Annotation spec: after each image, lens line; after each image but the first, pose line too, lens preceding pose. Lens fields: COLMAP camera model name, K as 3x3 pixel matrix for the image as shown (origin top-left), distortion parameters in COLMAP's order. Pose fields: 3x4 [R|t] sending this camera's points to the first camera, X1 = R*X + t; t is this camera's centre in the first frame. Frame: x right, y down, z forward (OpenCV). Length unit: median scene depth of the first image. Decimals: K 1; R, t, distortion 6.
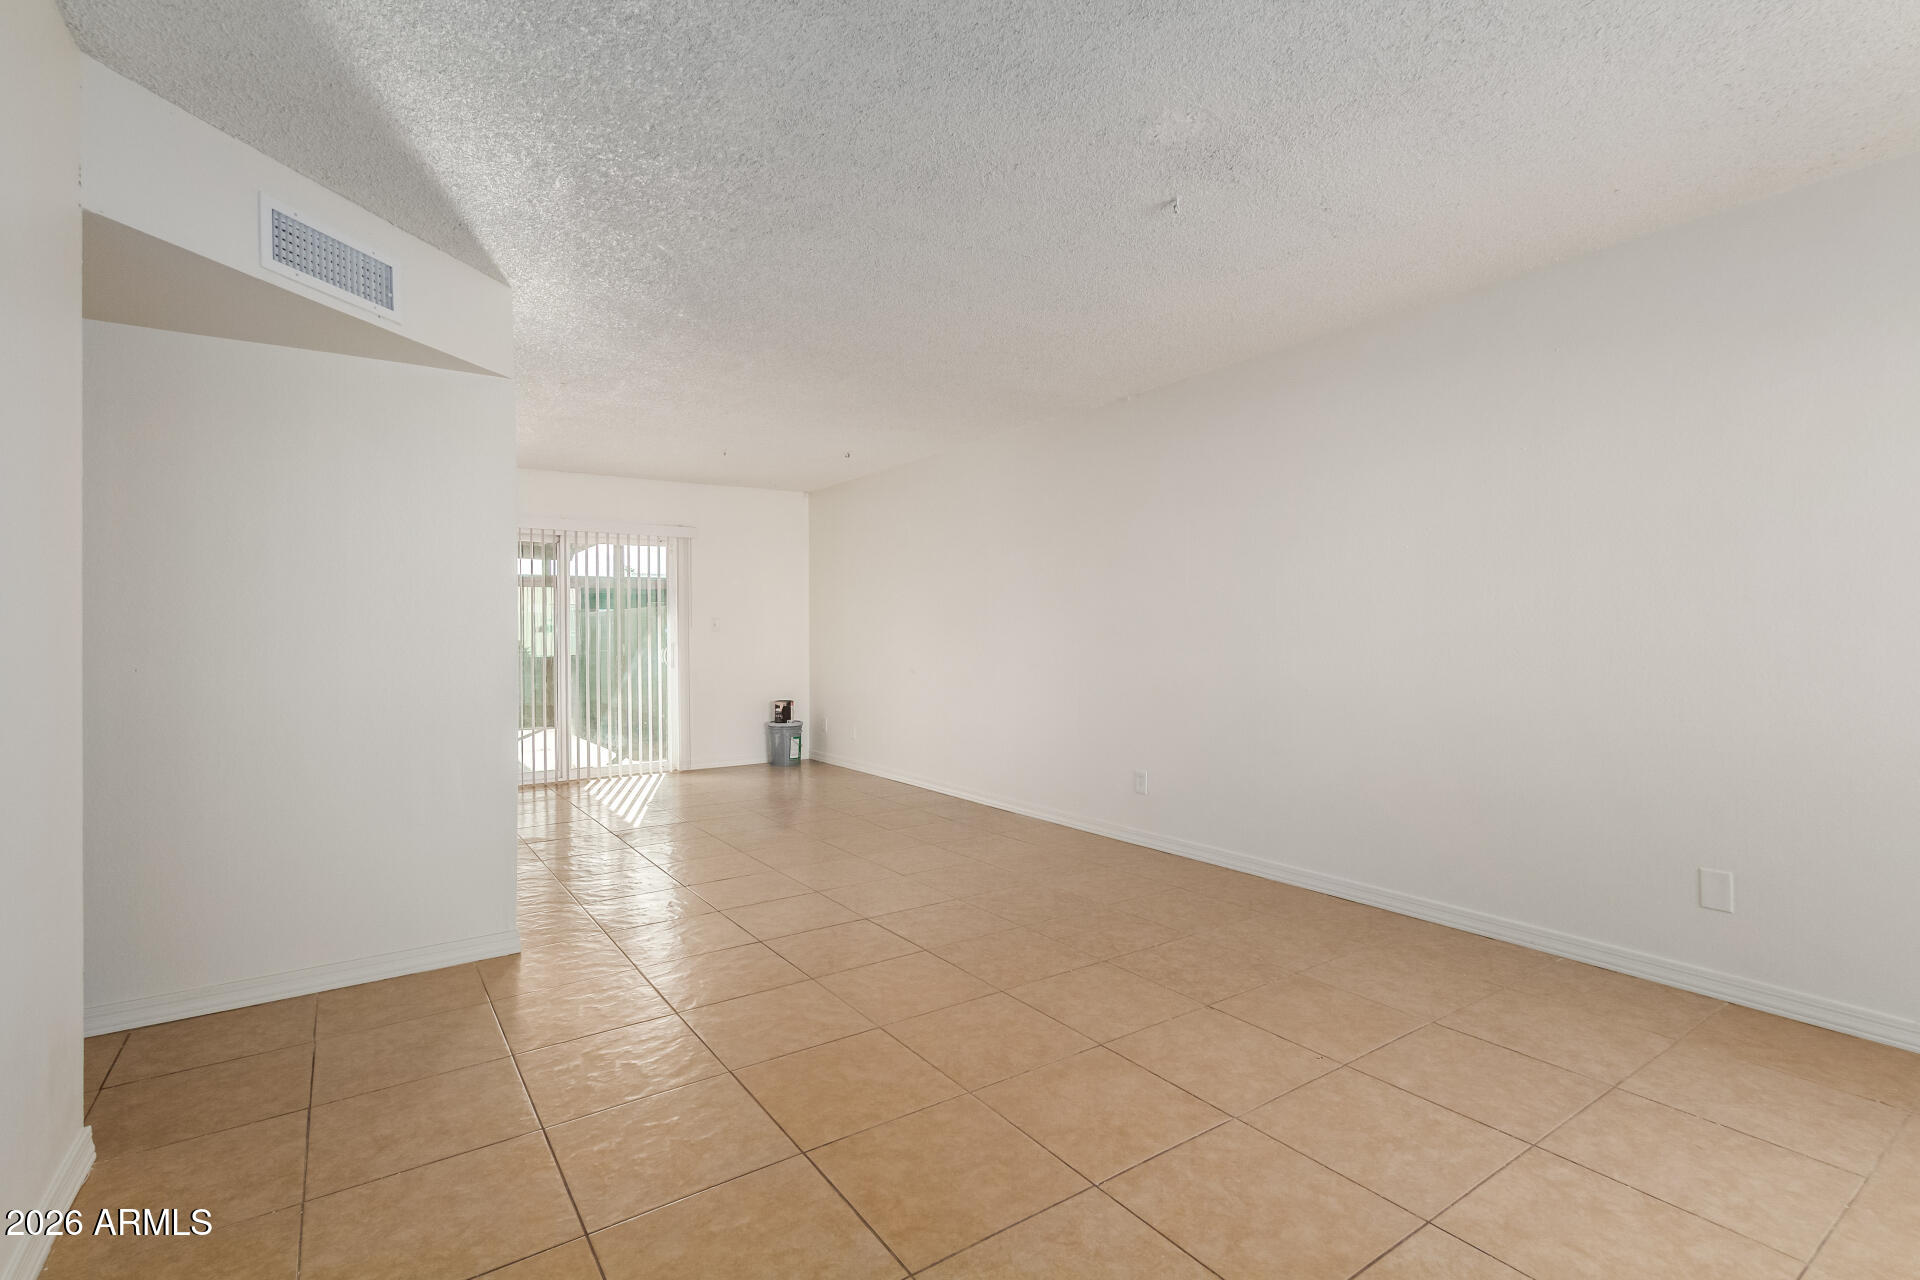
lens RADIAL K [[899.5, 0, 961.8], [0, 899.5, 635.4], [0, 0, 1]] dist [0.005175, -0.001331]
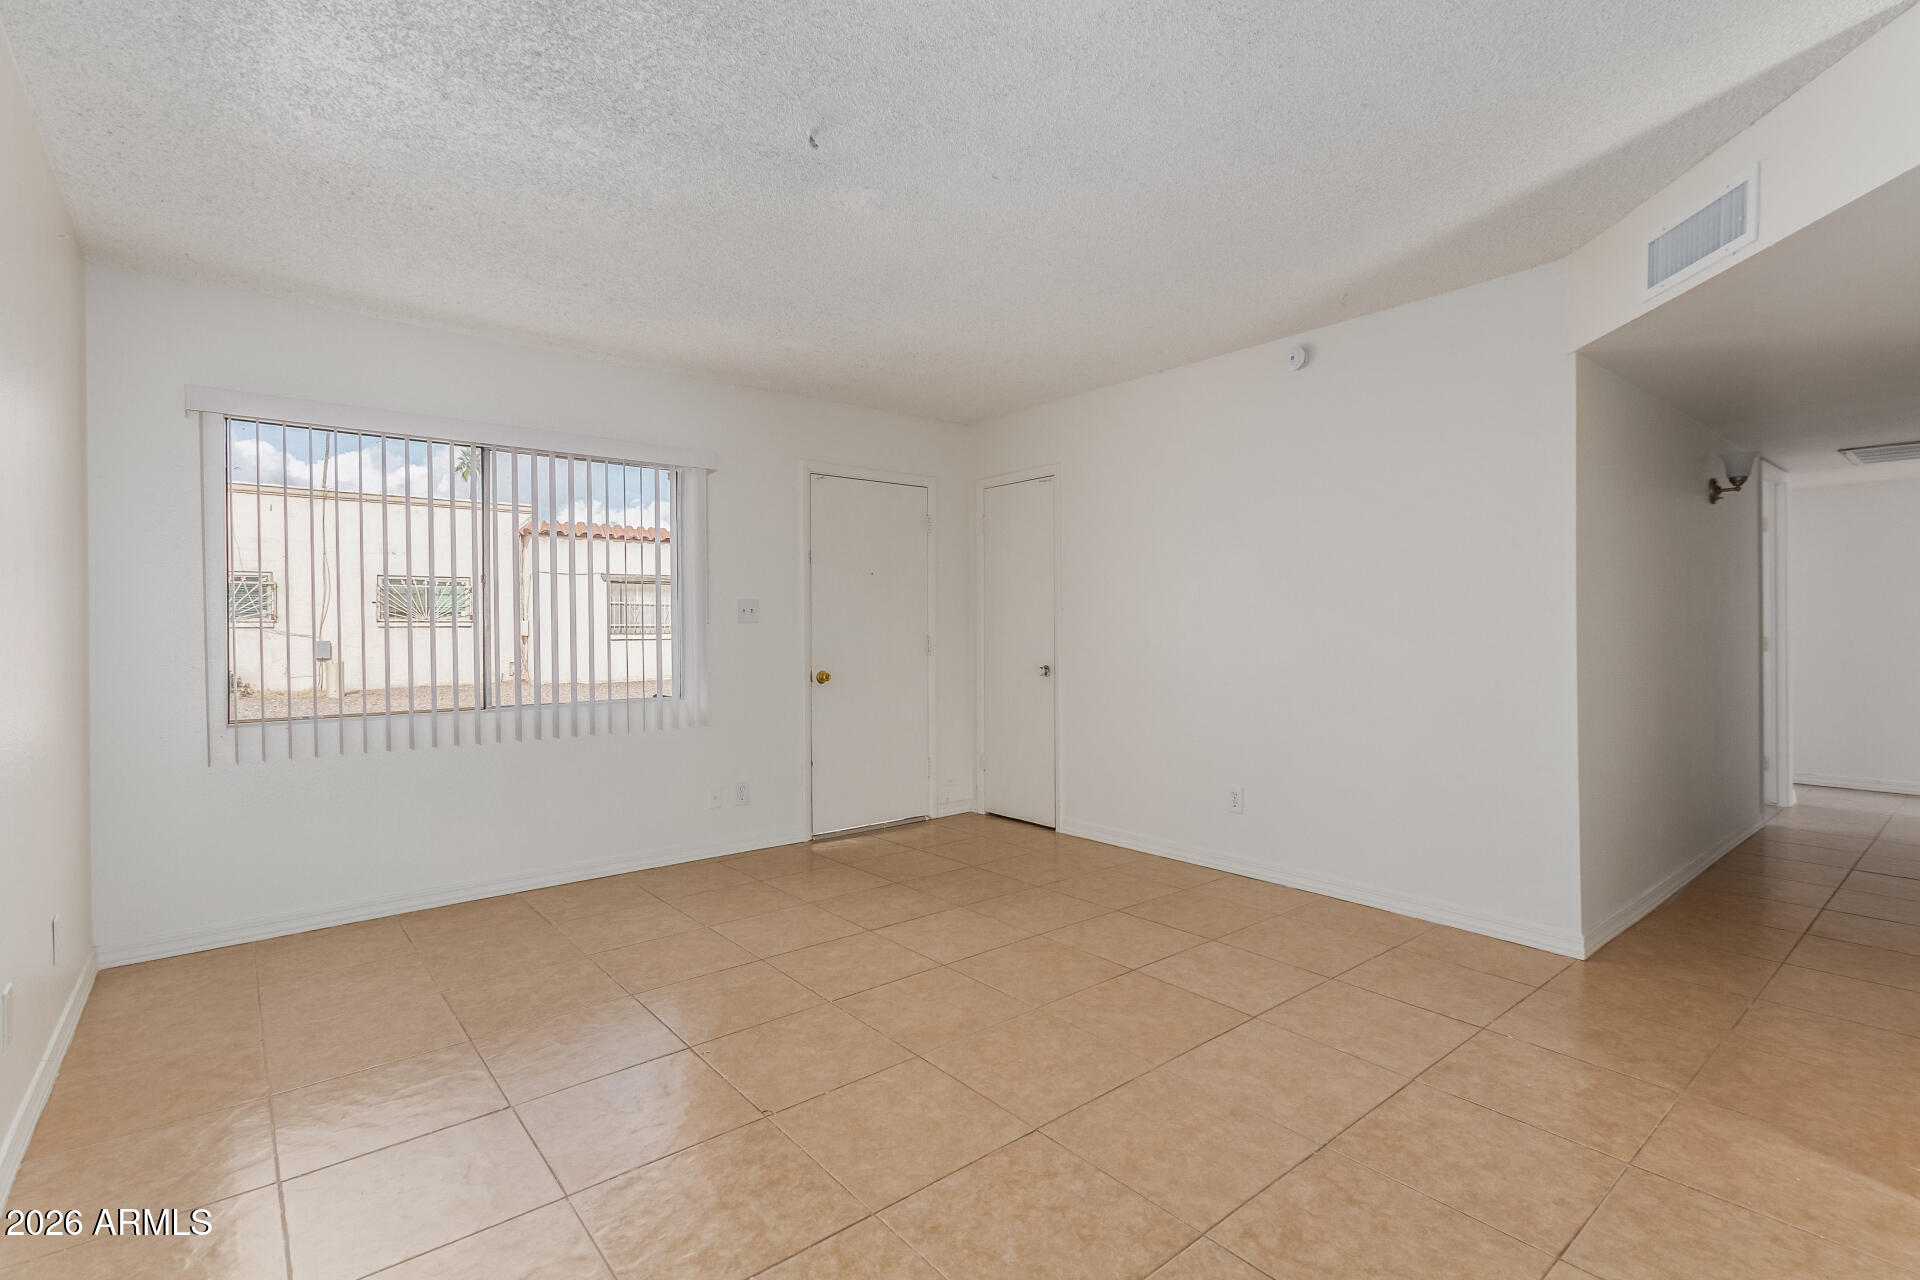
lens RADIAL K [[899.5, 0, 956.4], [0, 899.5, 637.4], [0, 0, 1]] dist [0.005175, -0.001331]
pose [[-0.997080, 0.012336, -0.075357, 0.191411], [0.010964, 0.999767, 0.018596, -0.014143], [0.075569, 0.017716, -0.996983, 2.072507]]
